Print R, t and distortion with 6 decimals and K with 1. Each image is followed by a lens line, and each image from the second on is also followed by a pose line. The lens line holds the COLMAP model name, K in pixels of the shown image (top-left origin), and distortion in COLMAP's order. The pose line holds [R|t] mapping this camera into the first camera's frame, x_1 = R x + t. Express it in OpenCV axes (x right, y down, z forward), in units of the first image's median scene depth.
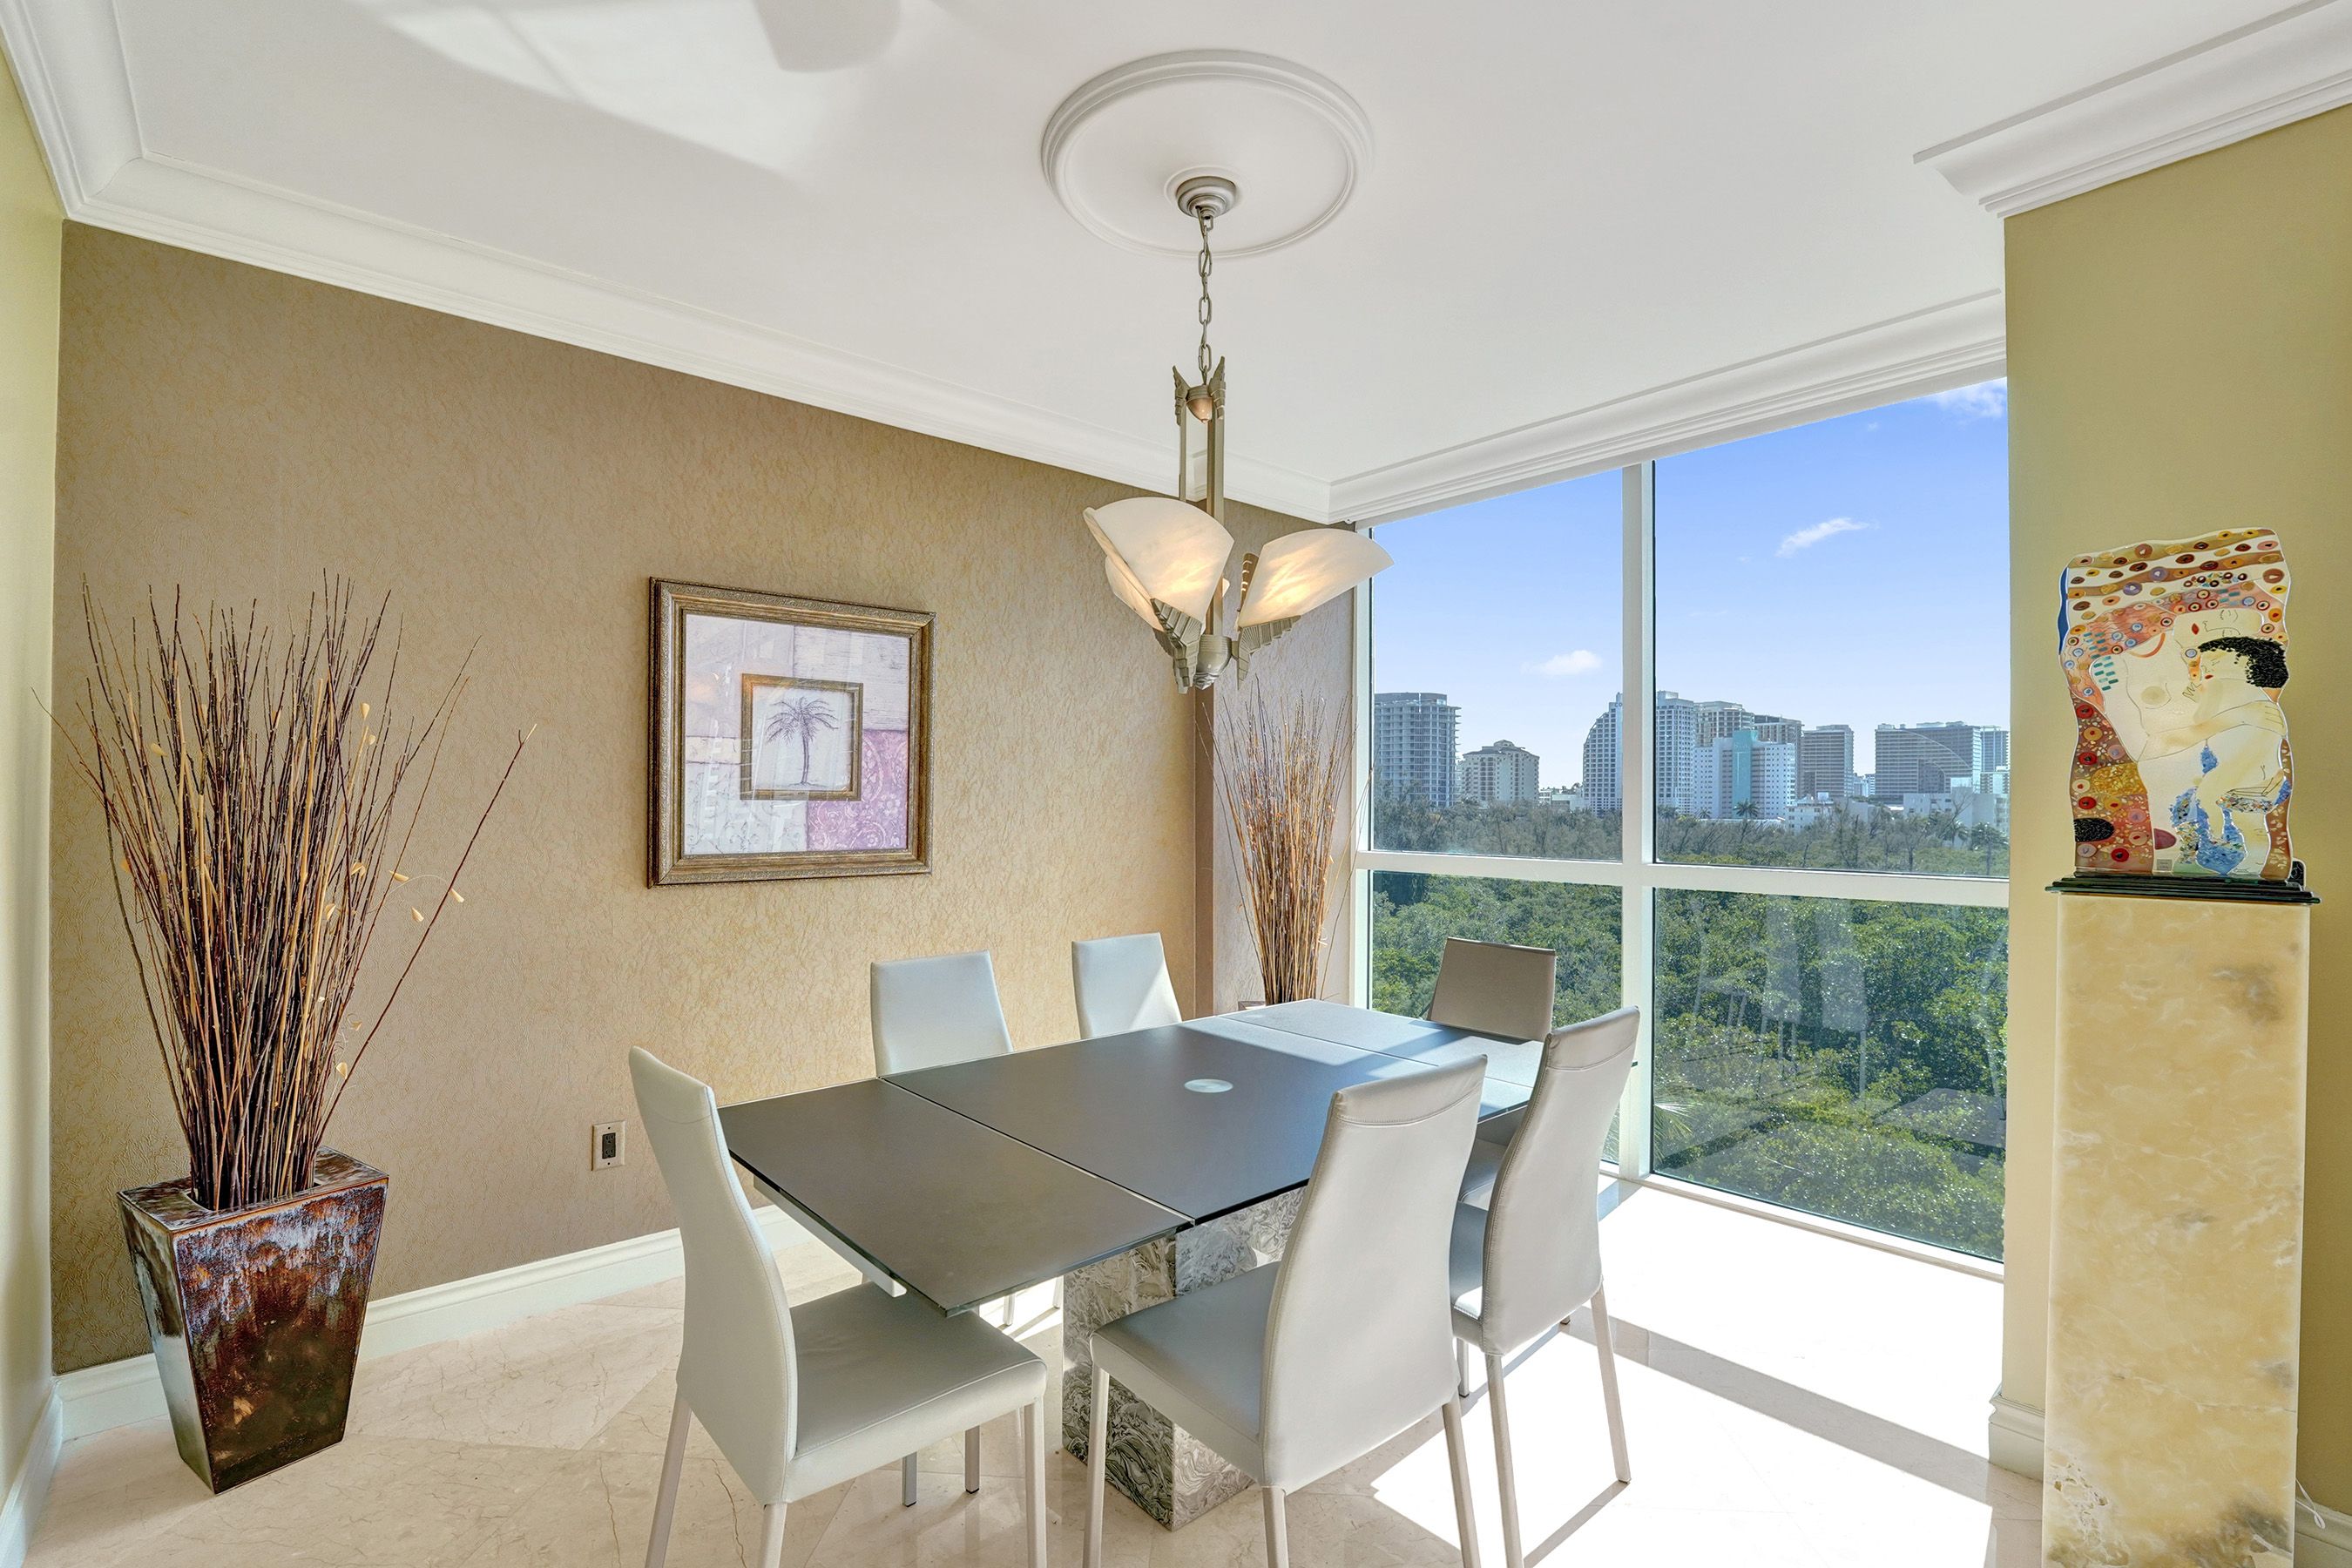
lens RADIAL K [[1036.4, 0, 1184.8], [0, 1036.4, 805.6], [0, 0, 1]] dist [-0.010739, -0.002255]
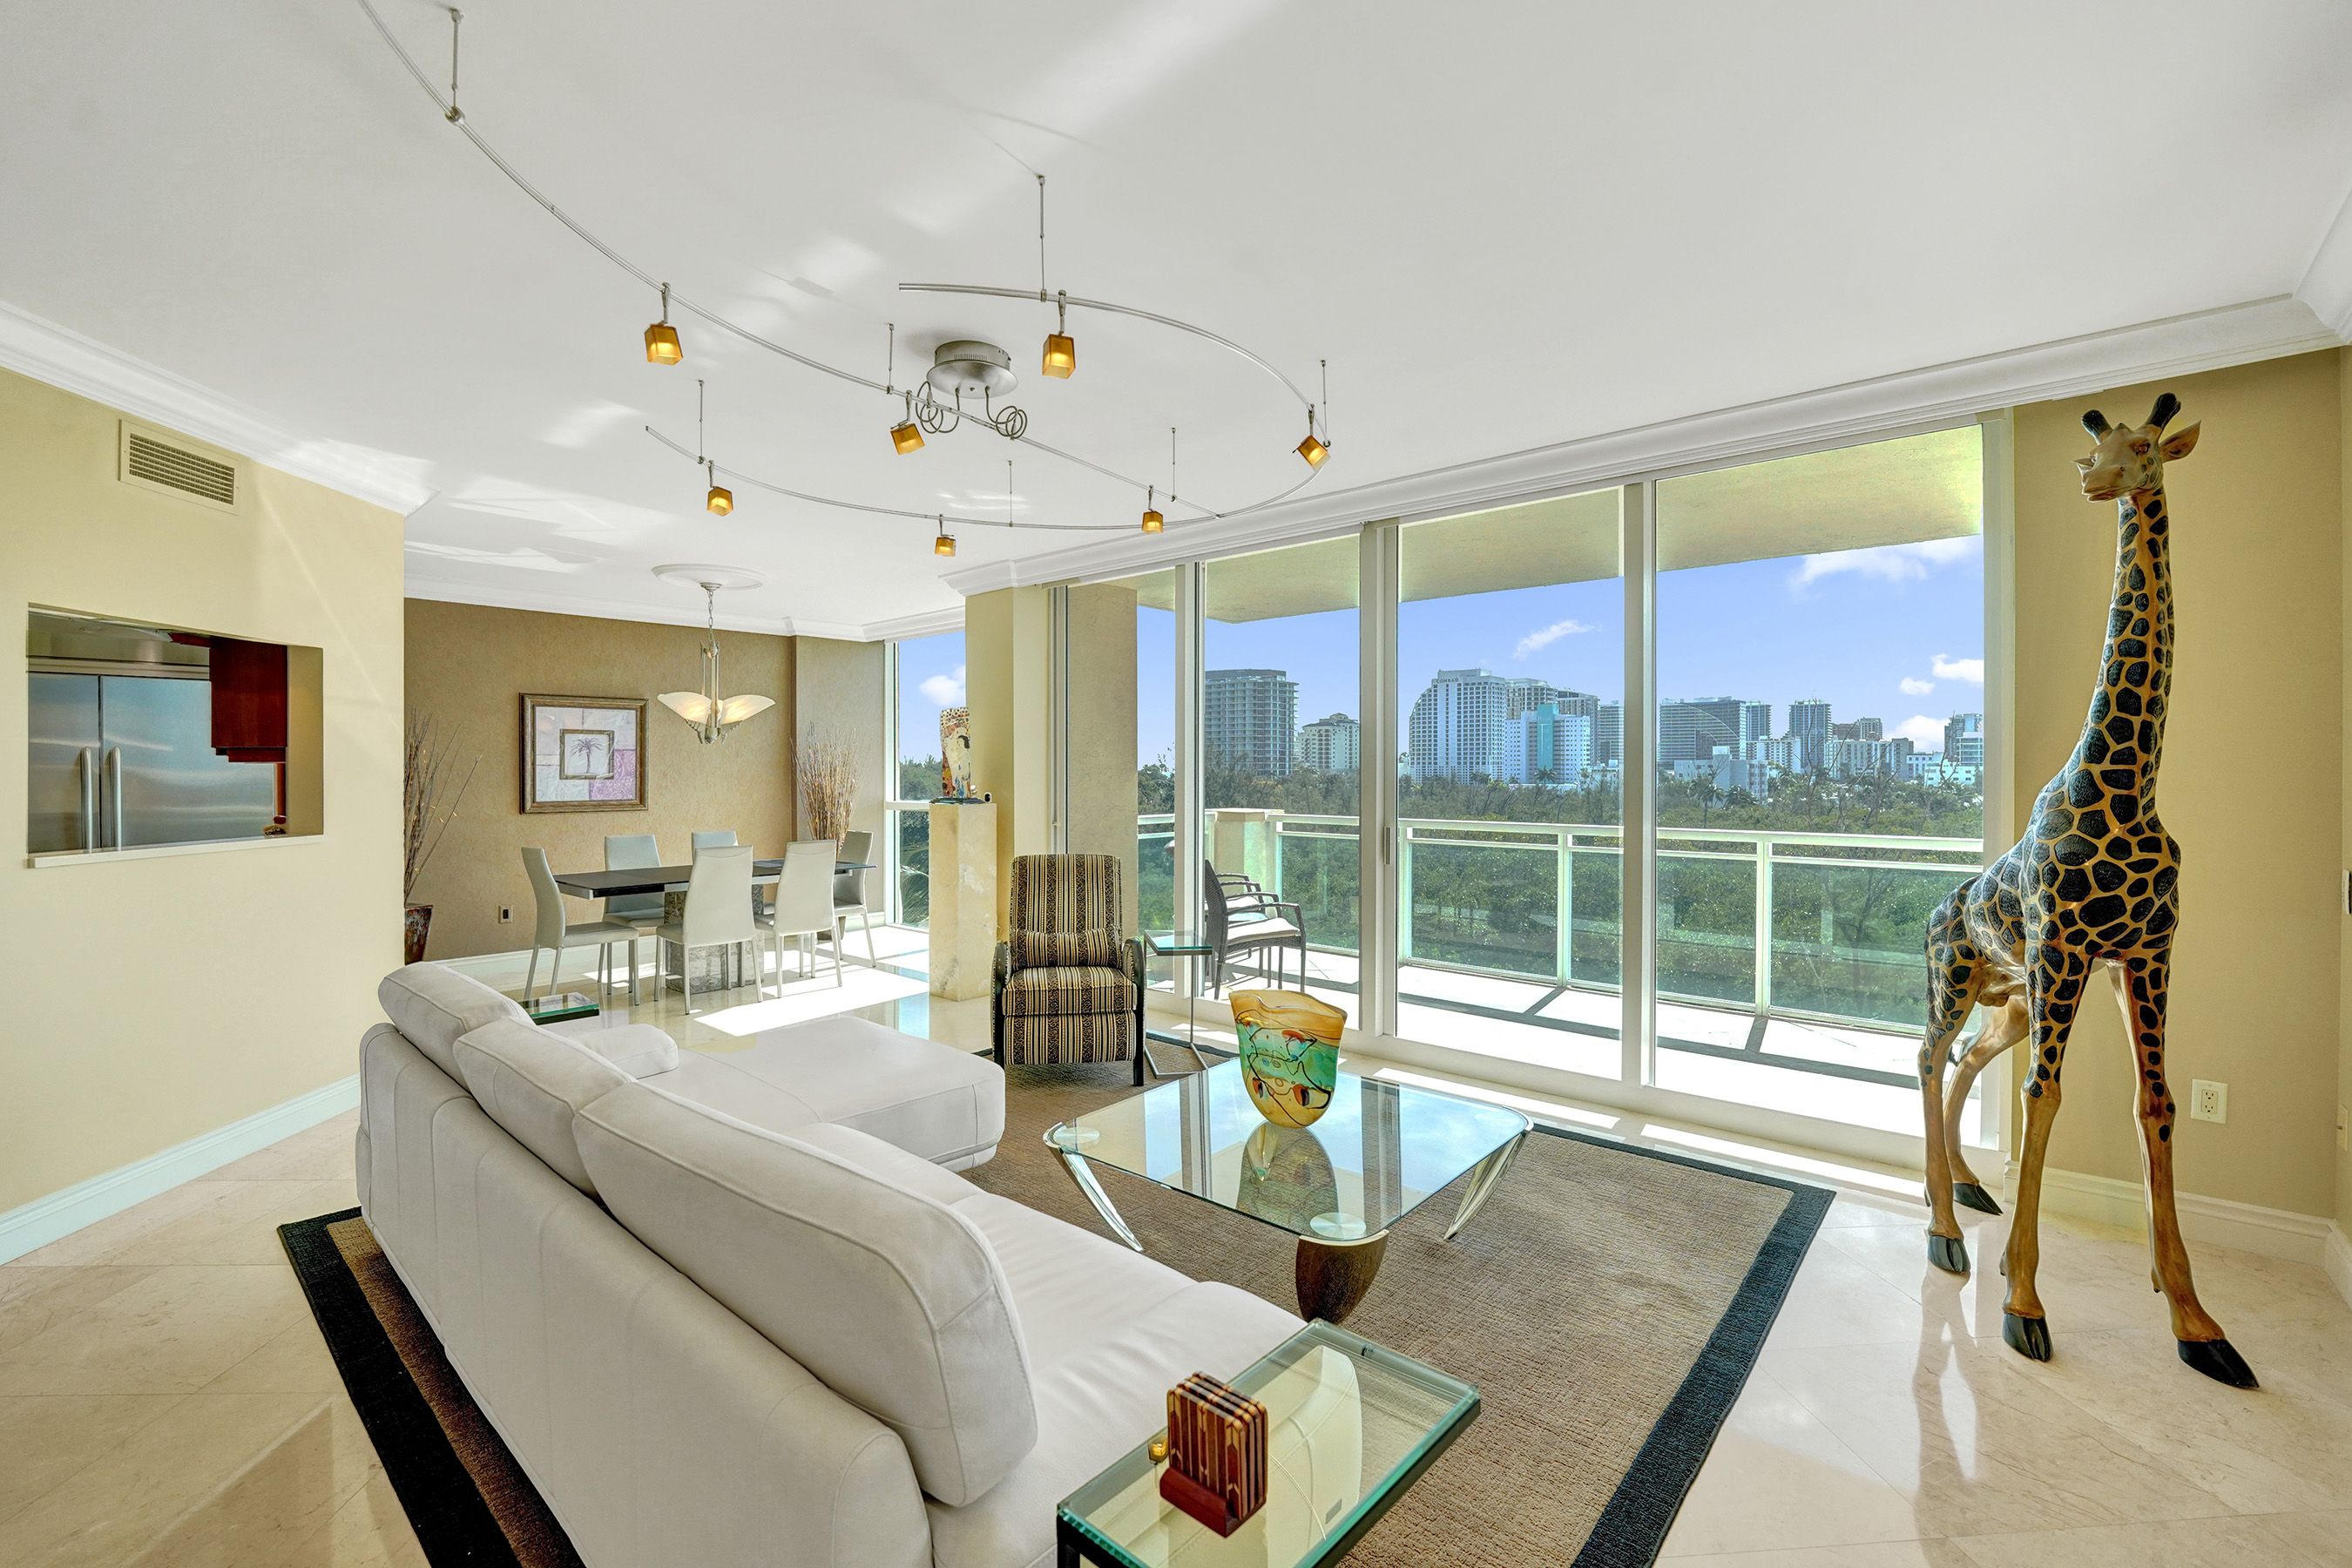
lens RADIAL K [[996.1, 0, 1169.5], [0, 996.1, 769.2], [0, 0, 1]] dist [-0.033125, 0.005413]
pose [[0.993166, -0.006968, 0.116500, 0.687500], [0.007669, 0.999955, -0.005573, -0.005108], [-0.116456, 0.006428, 0.993175, -1.393011]]
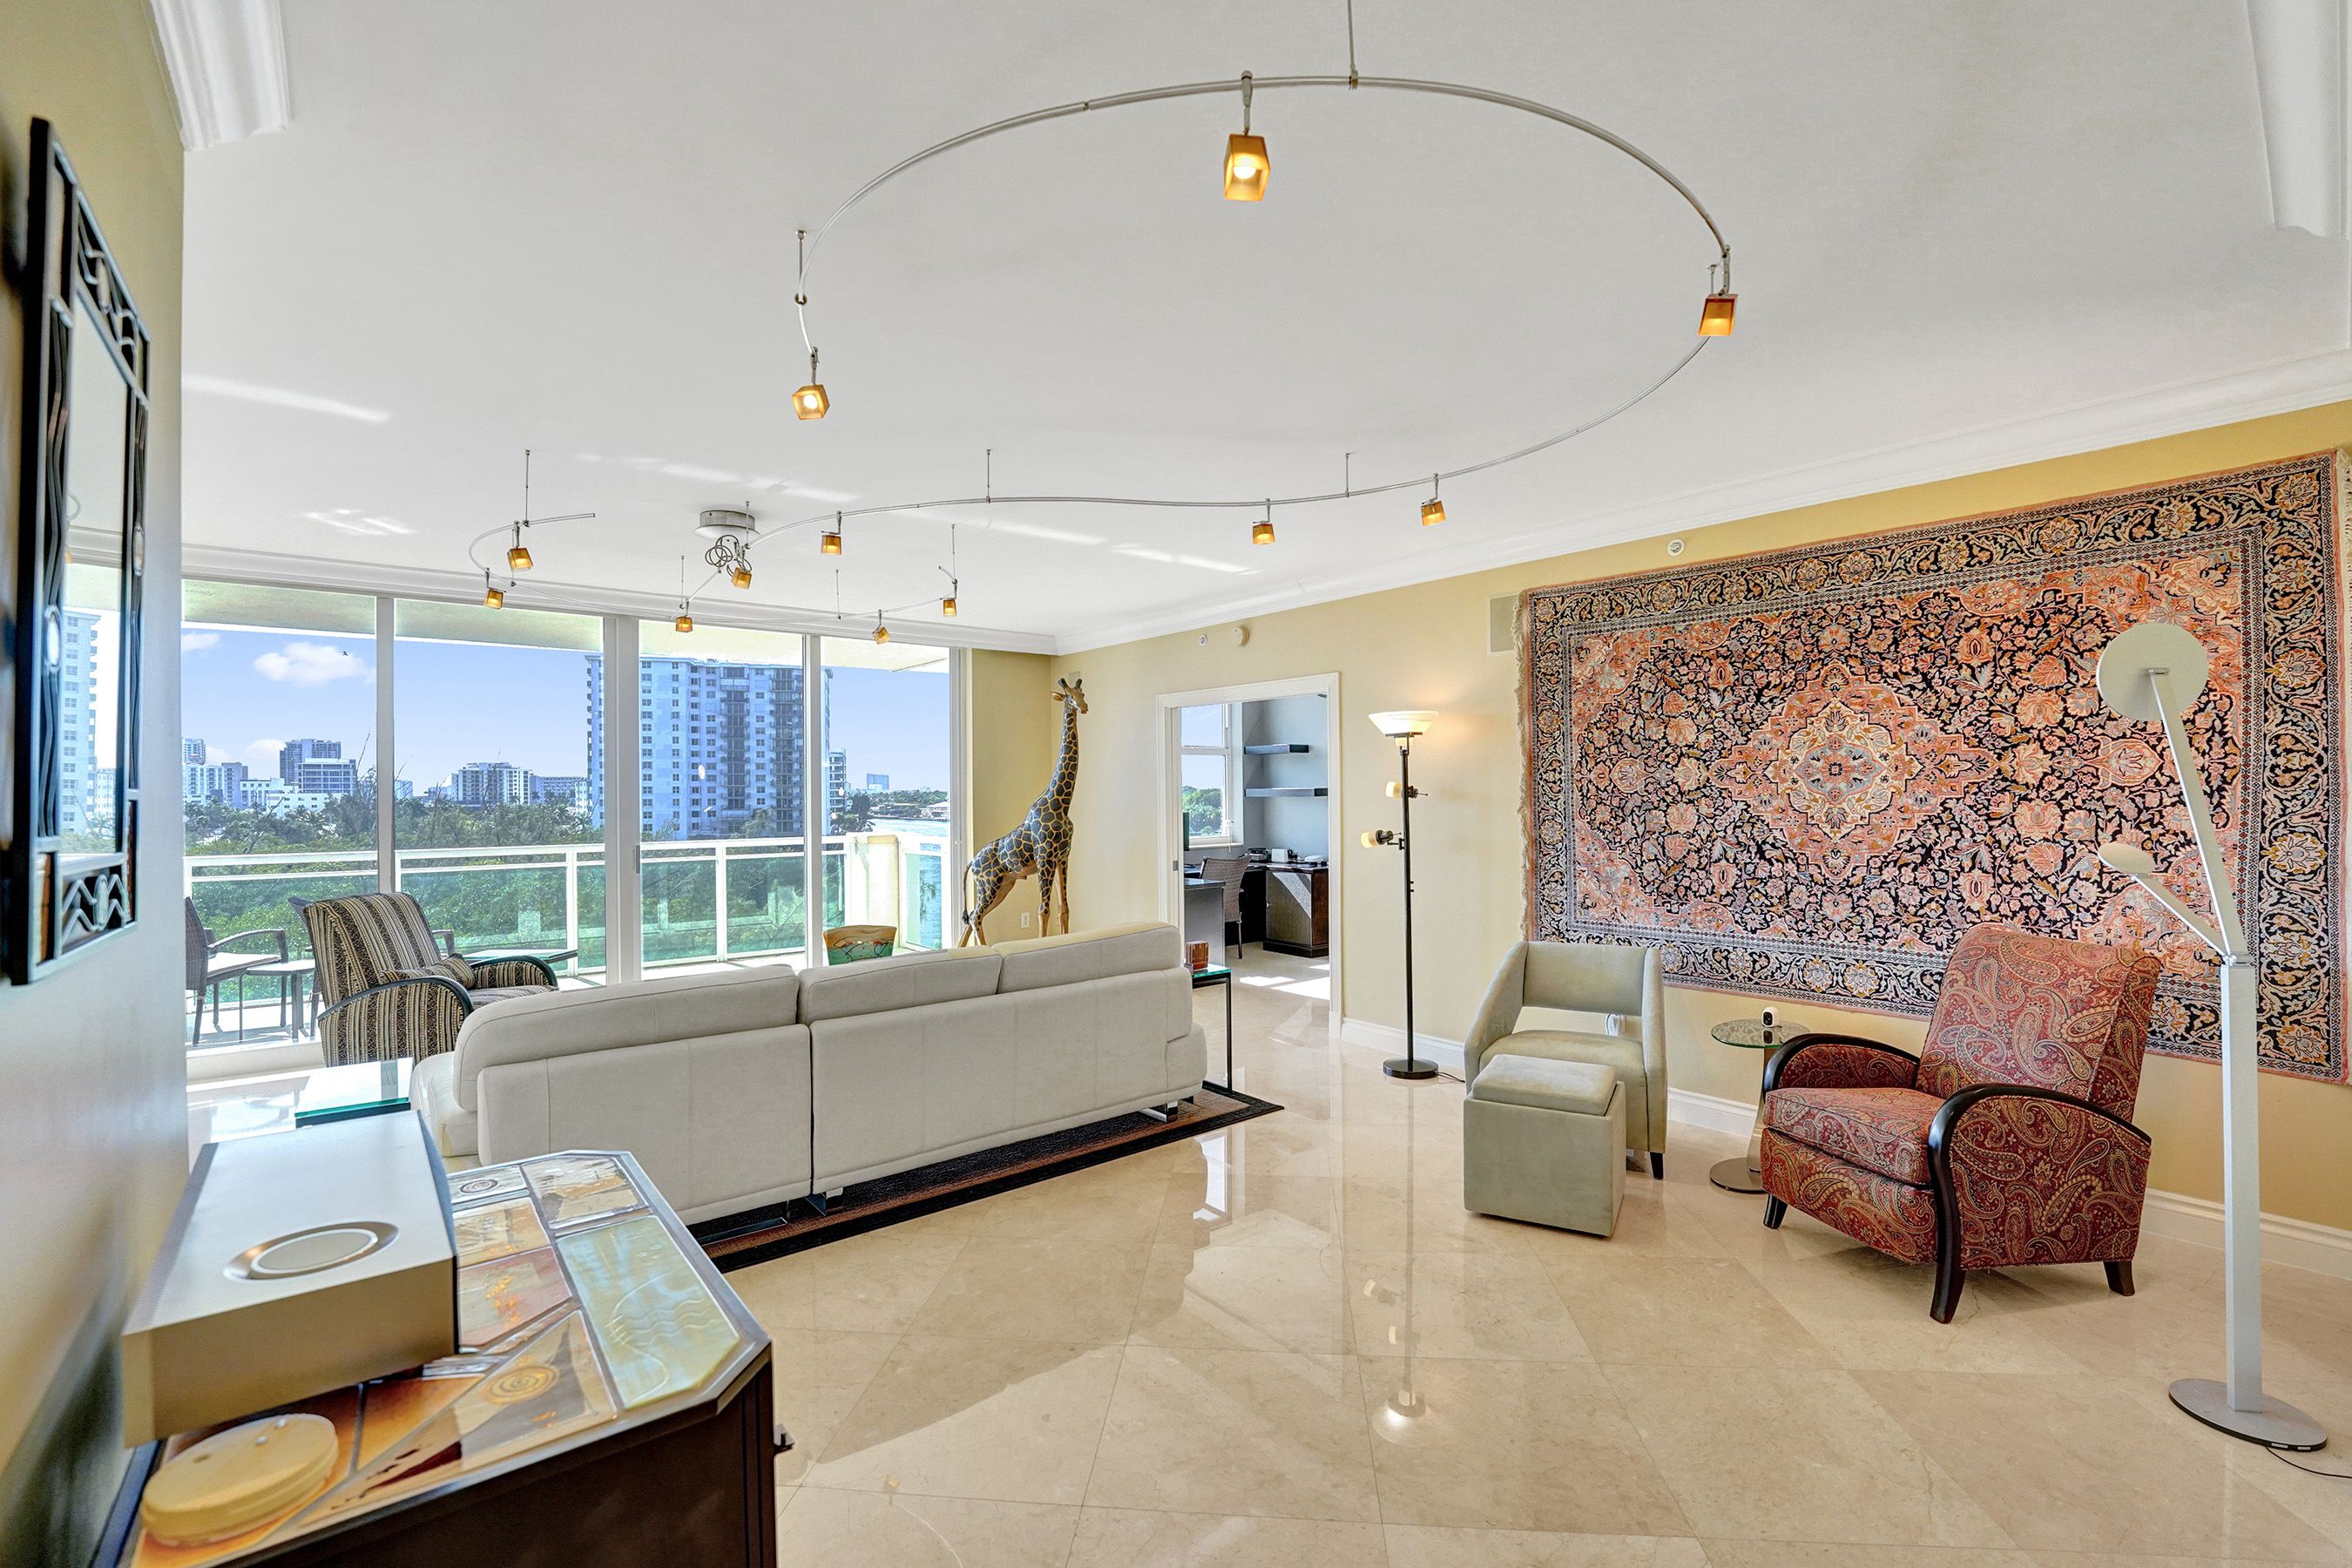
lens RADIAL K [[996.1, 0, 1182.3], [0, 996.1, 799.7], [0, 0, 1]] dist [-0.033125, 0.005413]
pose [[0.026178, -0.016130, 0.999527, -0.722534], [0.012322, 0.999799, 0.015812, -0.031824], [-0.999581, 0.011902, 0.026372, -1.092048]]
